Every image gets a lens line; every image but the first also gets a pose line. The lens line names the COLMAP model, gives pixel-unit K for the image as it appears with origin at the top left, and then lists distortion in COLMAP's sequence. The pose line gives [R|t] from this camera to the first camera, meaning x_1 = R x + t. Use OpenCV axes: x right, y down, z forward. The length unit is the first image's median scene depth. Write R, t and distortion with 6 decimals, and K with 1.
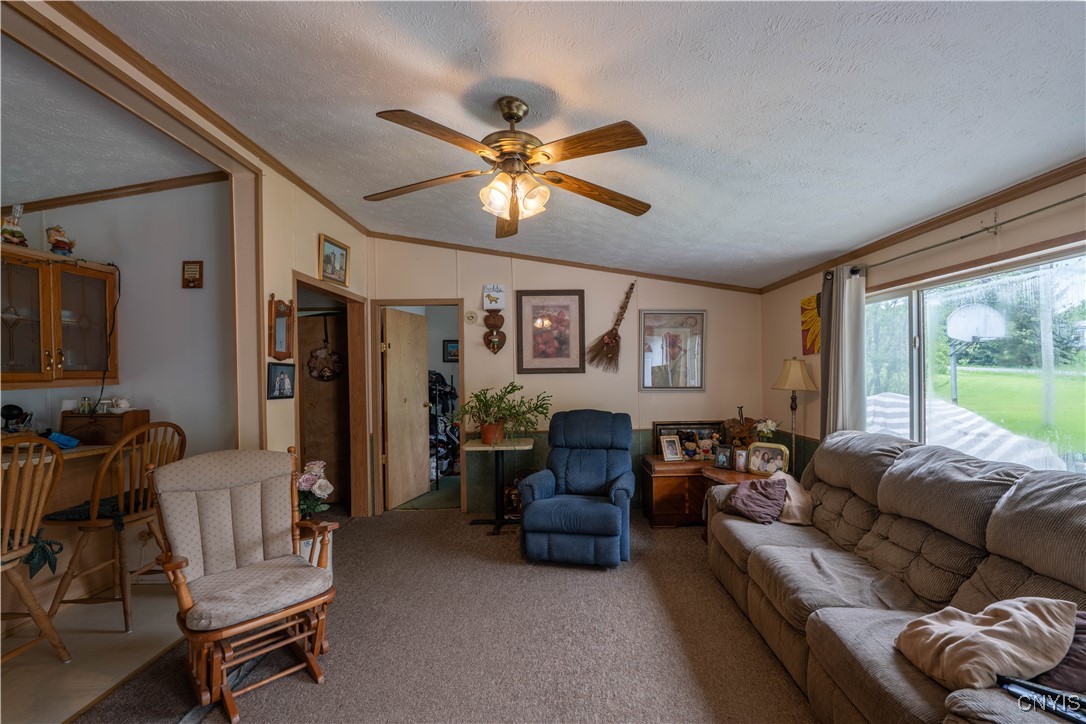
lens RADIAL K [[451.2, 0, 540.6], [0, 451.2, 379.8], [0, 0, 1]] dist [-0.004233, -0.000753]
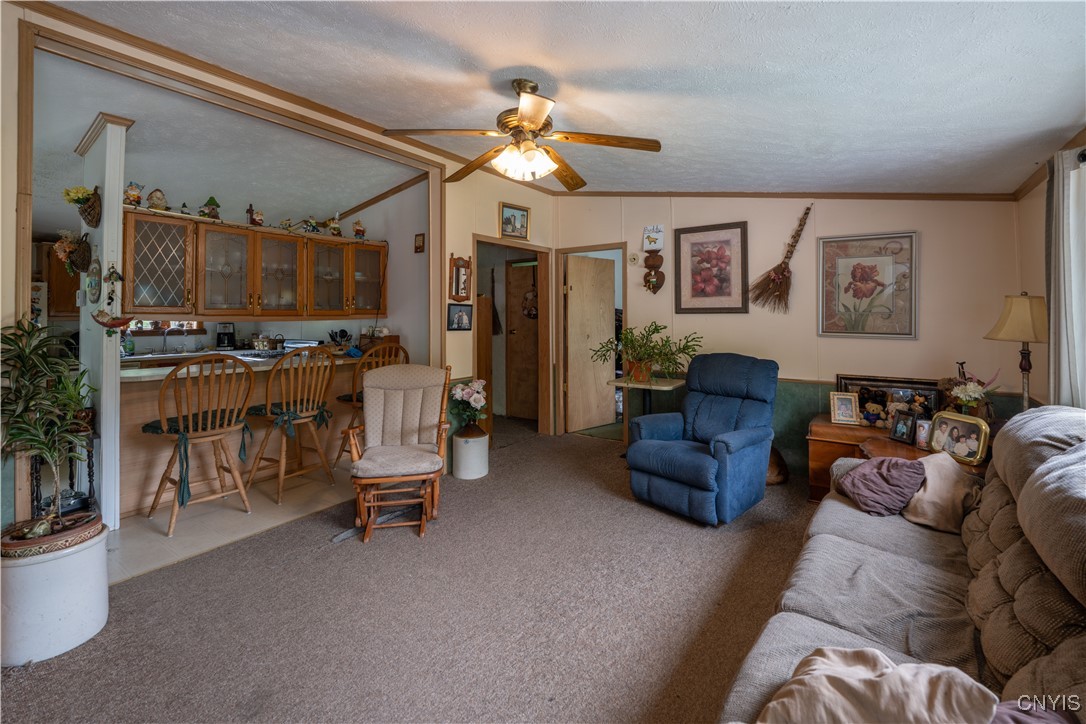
lens RADIAL K [[447.2, 0, 544.6], [0, 447.2, 308.9], [0, 0, 1]] dist [-0.000863, -0.000235]
pose [[0.820910, 0.002397, -0.571052, 0.321898], [-0.015309, 0.999724, -0.017810, -0.002043], [0.570852, 0.023363, 0.820720, 0.042746]]
